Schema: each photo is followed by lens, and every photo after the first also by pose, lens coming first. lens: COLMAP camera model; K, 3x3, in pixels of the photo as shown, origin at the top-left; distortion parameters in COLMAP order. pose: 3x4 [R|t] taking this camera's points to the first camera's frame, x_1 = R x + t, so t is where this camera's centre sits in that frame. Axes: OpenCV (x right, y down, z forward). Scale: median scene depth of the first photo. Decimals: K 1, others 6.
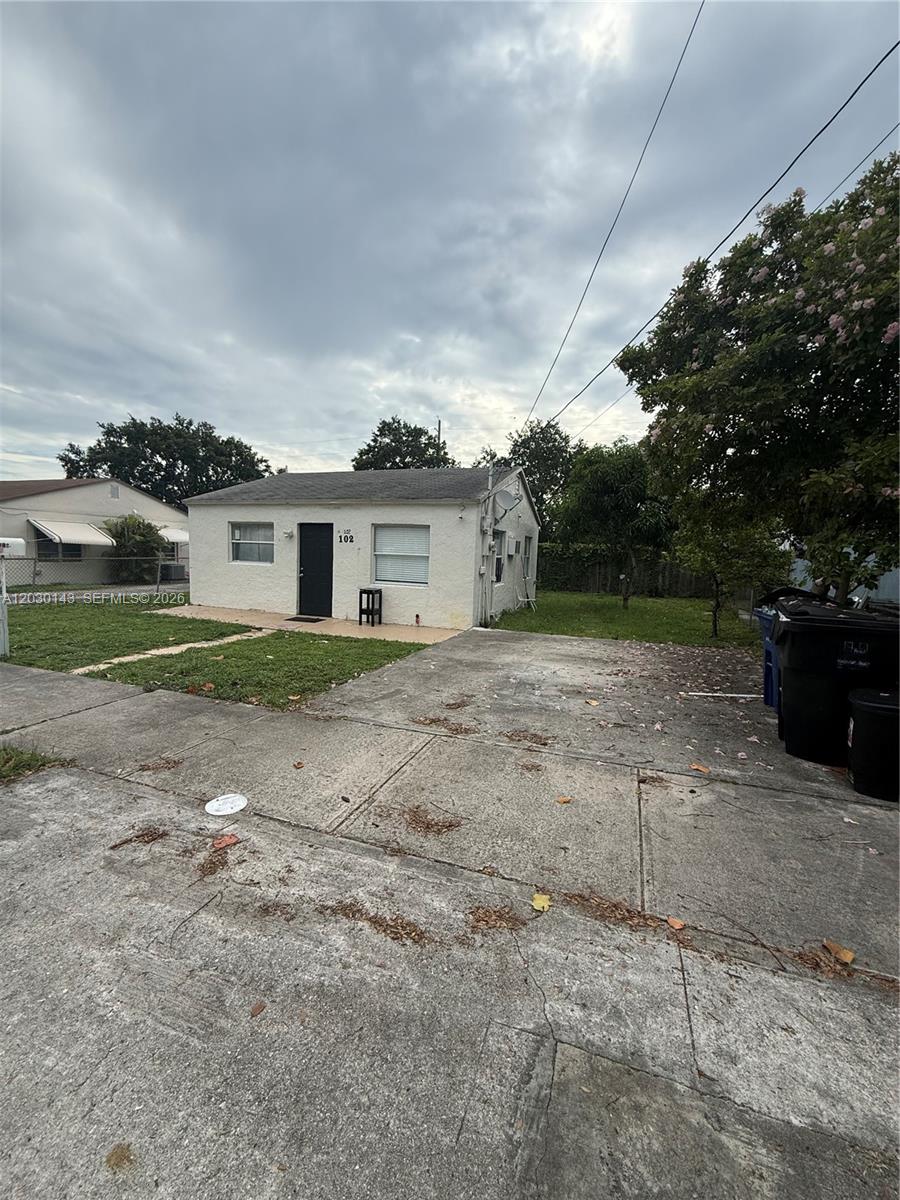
lens RADIAL K [[483.4, 0, 453.6], [0, 483.4, 595.9], [0, 0, 1]] dist [-0.006973, 0.000061]
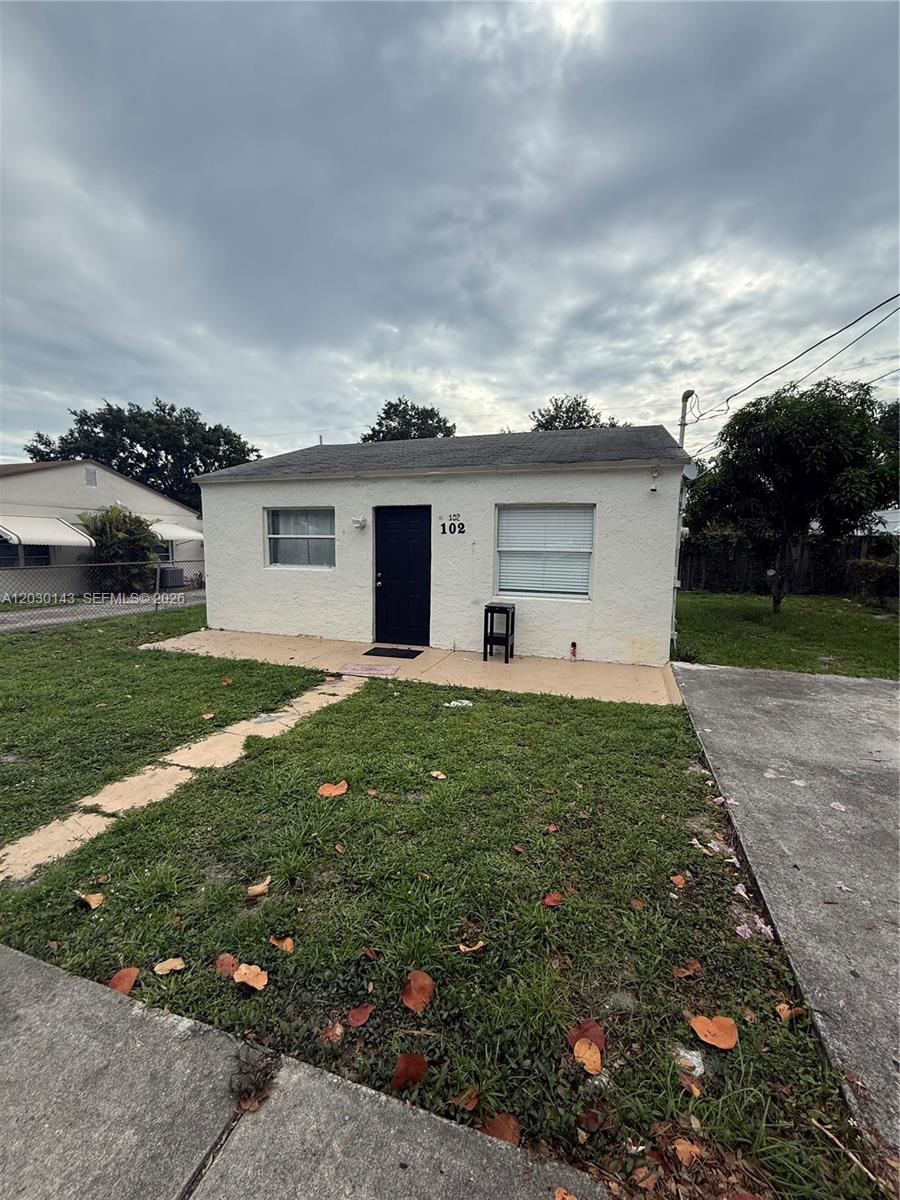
lens RADIAL K [[481.9, 0, 450.0], [0, 481.9, 600.0], [0, 0, 1]] dist [-0.001241, -0.000167]
pose [[0.999478, -0.024631, 0.020913, -0.139131], [0.024136, 0.999429, 0.023638, -0.020841], [-0.021484, -0.023121, 0.999502, 0.196948]]
